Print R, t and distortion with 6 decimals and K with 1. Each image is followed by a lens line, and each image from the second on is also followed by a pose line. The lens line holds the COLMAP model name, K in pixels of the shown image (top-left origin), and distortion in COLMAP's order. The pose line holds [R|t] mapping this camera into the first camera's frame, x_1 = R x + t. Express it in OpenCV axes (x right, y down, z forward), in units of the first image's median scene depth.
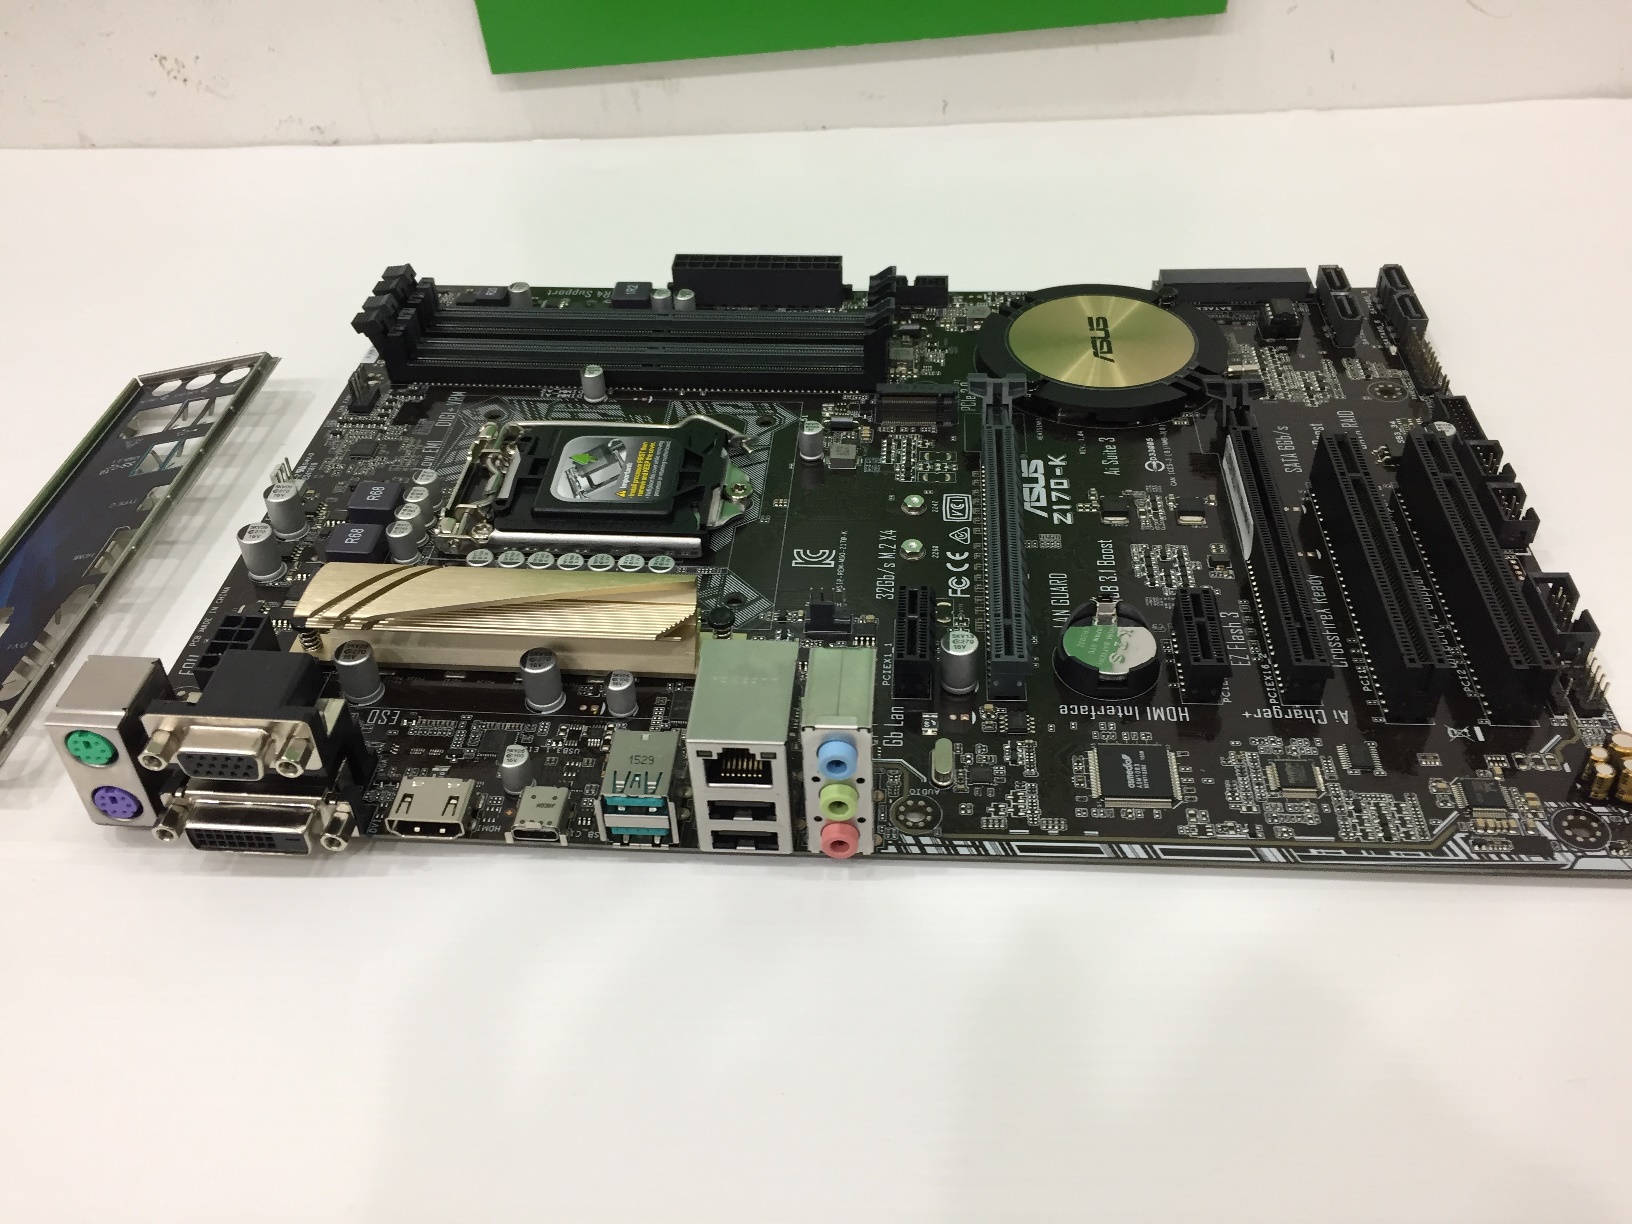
lens RADIAL K [[1400.7, 0, 832.2], [0, 1400.7, 615.1], [0, 0, 1]] dist [0.070781, -0.156703]
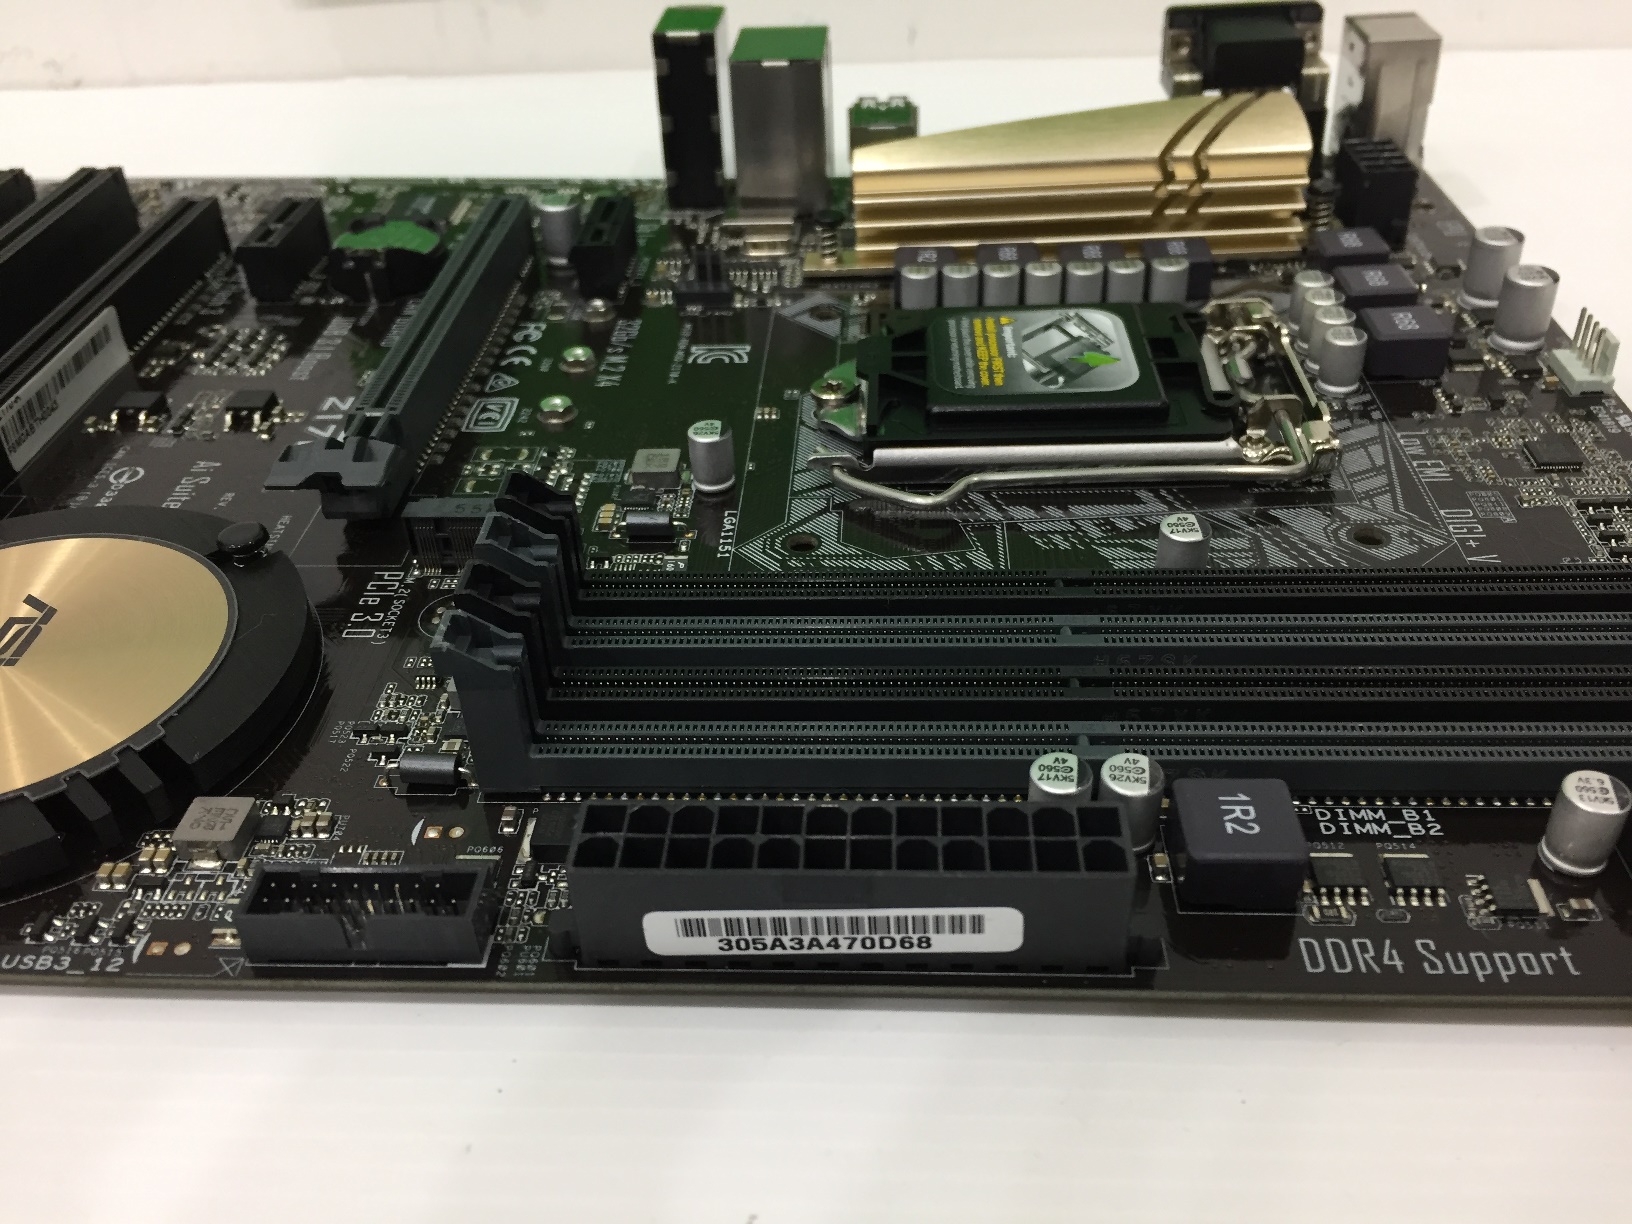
lens RADIAL K [[1454.2, 0, 816.0], [0, 1454.2, 612.0], [0, 0, 1]] dist [0.024342, -0.015302]
pose [[-0.997924, 0.058471, 0.026989, -0.072691], [0.039673, 0.228058, 0.972839, -0.711469], [0.050727, 0.971890, -0.229904, 1.280419]]
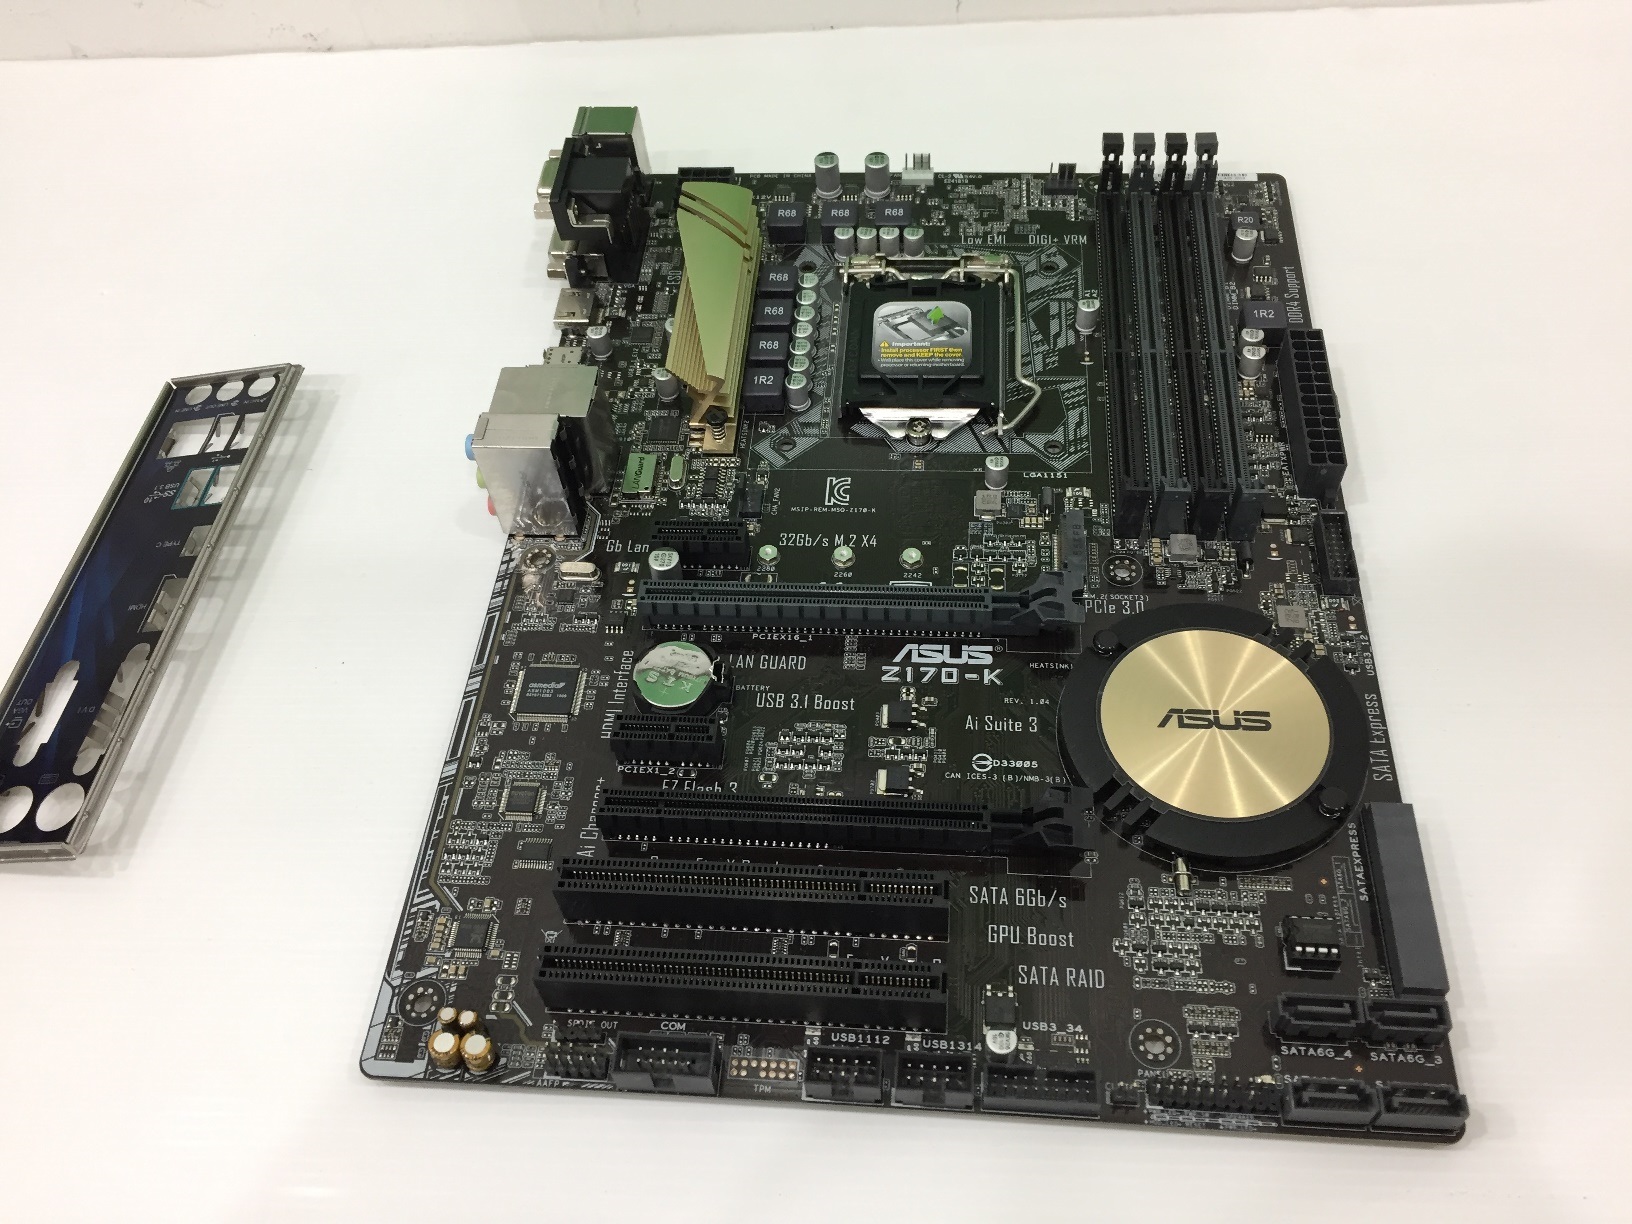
lens RADIAL K [[1454.2, 0, 816.0], [0, 1454.2, 612.0], [0, 0, 1]] dist [0.024342, -0.015302]
pose [[-0.011879, 0.814542, -0.579983, 0.744402], [-0.609750, 0.453804, 0.649821, -0.744805], [0.792505, 0.361364, 0.491276, 0.434430]]
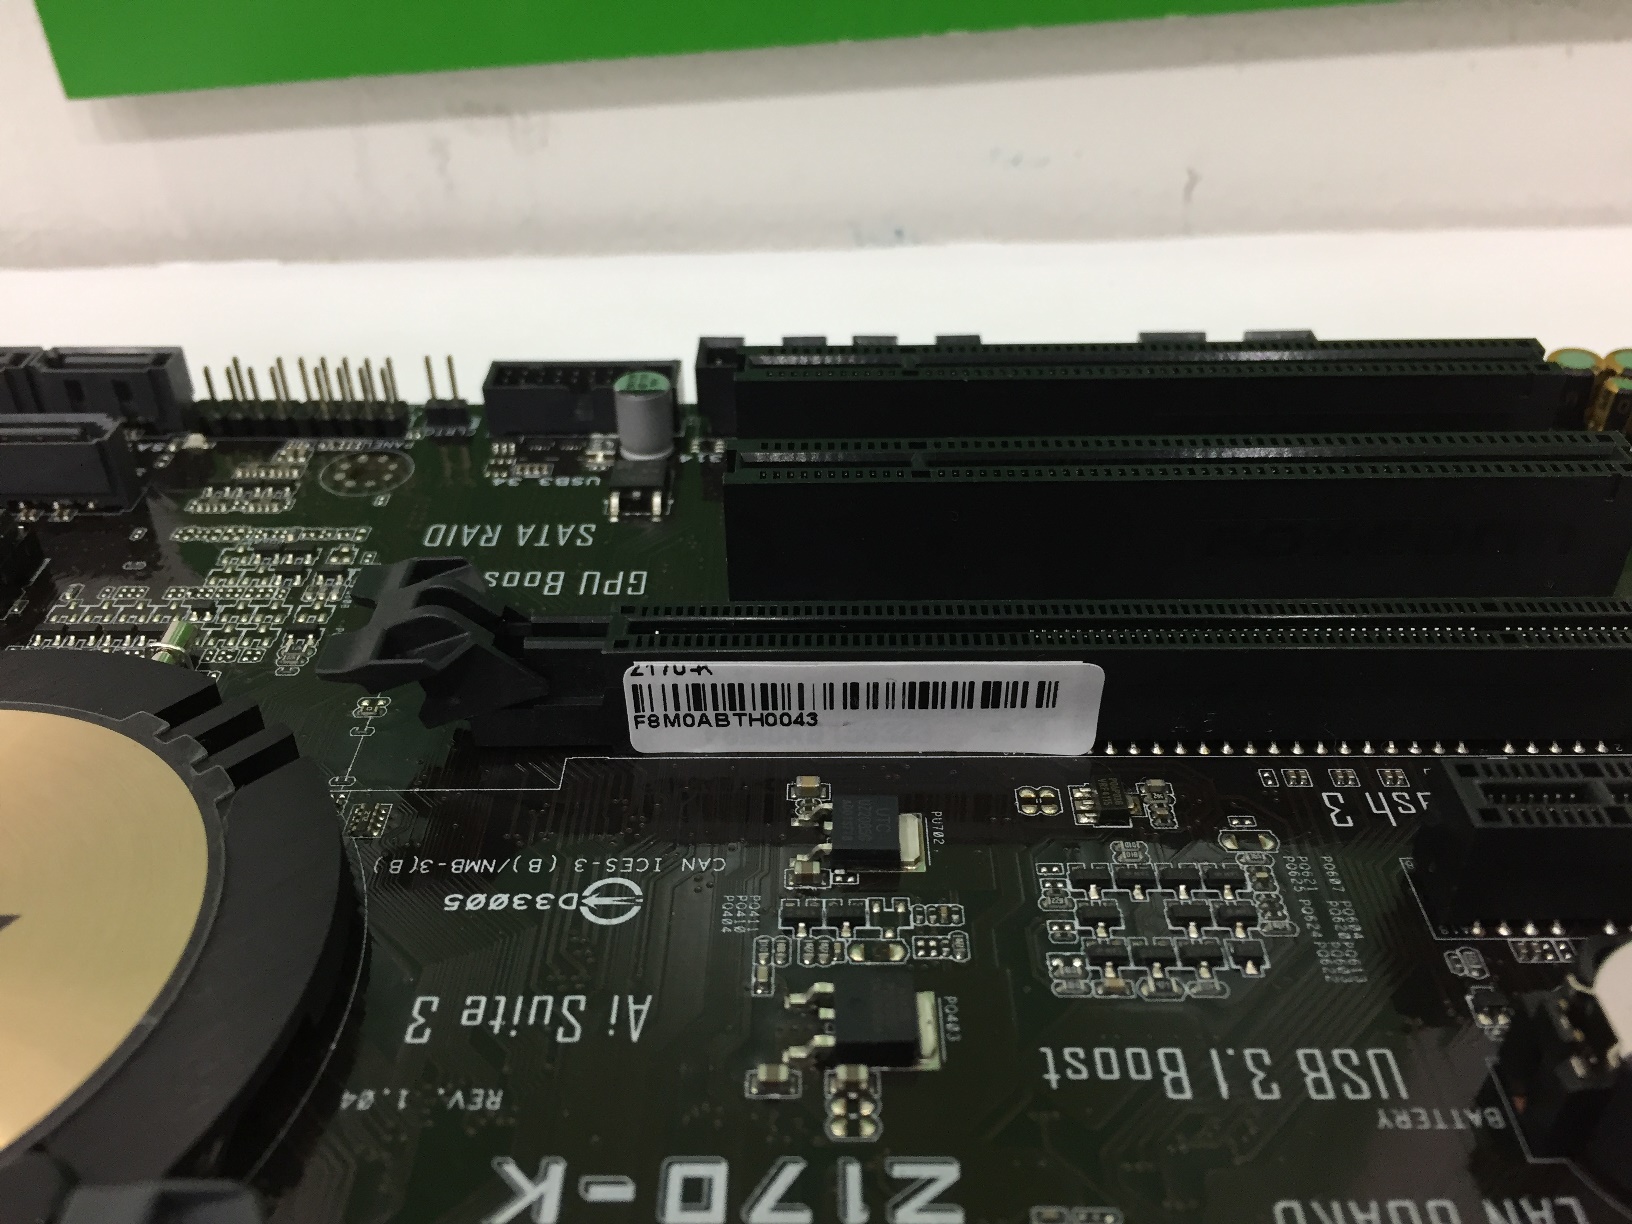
lens RADIAL K [[1454.2, 0, 816.0], [0, 1454.2, 612.0], [0, 0, 1]] dist [0.024342, -0.015302]
pose [[-0.058030, -0.551385, 0.832230, 0.002993], [0.657497, 0.606191, 0.447471, -0.268482], [-0.751219, 0.573156, 0.327357, 0.879502]]
